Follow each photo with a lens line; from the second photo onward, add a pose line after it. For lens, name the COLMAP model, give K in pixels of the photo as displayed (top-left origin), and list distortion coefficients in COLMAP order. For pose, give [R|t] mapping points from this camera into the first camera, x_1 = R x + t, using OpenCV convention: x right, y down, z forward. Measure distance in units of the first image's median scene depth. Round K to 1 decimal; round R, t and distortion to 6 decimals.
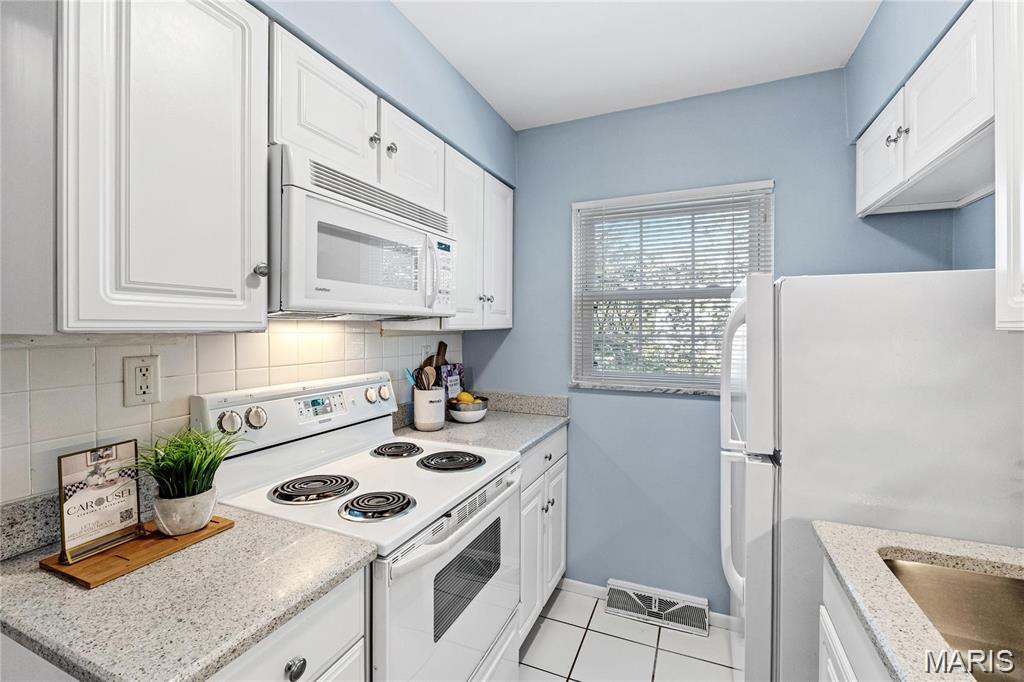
lens RADIAL K [[441.3, 0, 508.4], [0, 441.3, 330.1], [0, 0, 1]] dist [0.000609, 0.000087]
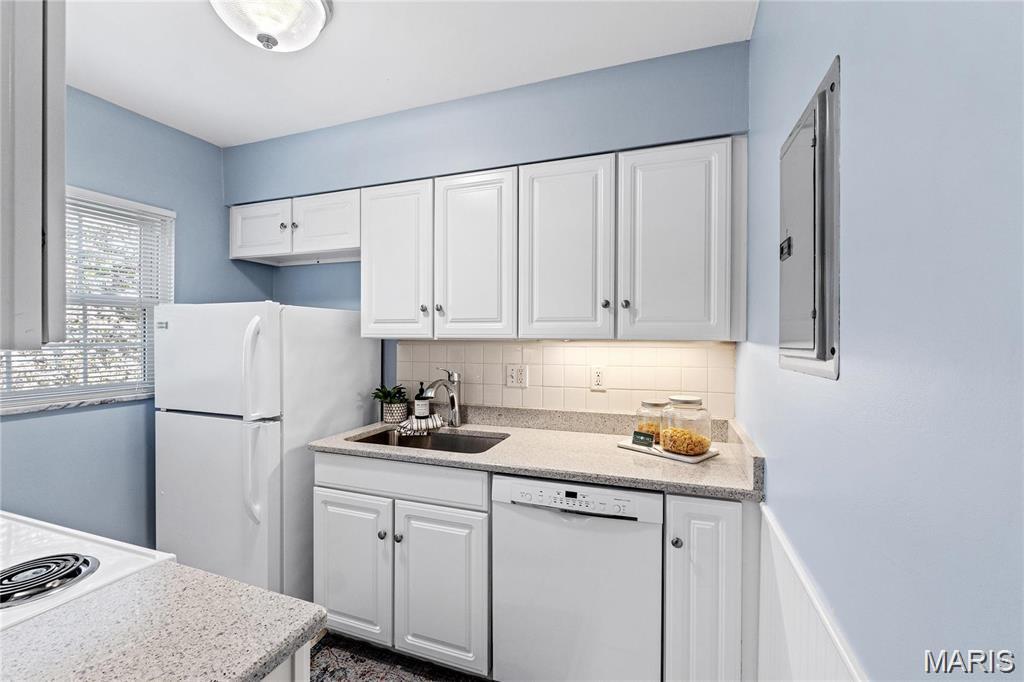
lens RADIAL K [[441.3, 0, 507.4], [0, 441.3, 340.0], [0, 0, 1]] dist [0.000609, 0.000087]
pose [[-0.070235, -0.006500, 0.997509, -0.619067], [0.003915, 0.999969, 0.006792, 0.000917], [-0.997523, 0.004382, -0.070208, 0.175138]]
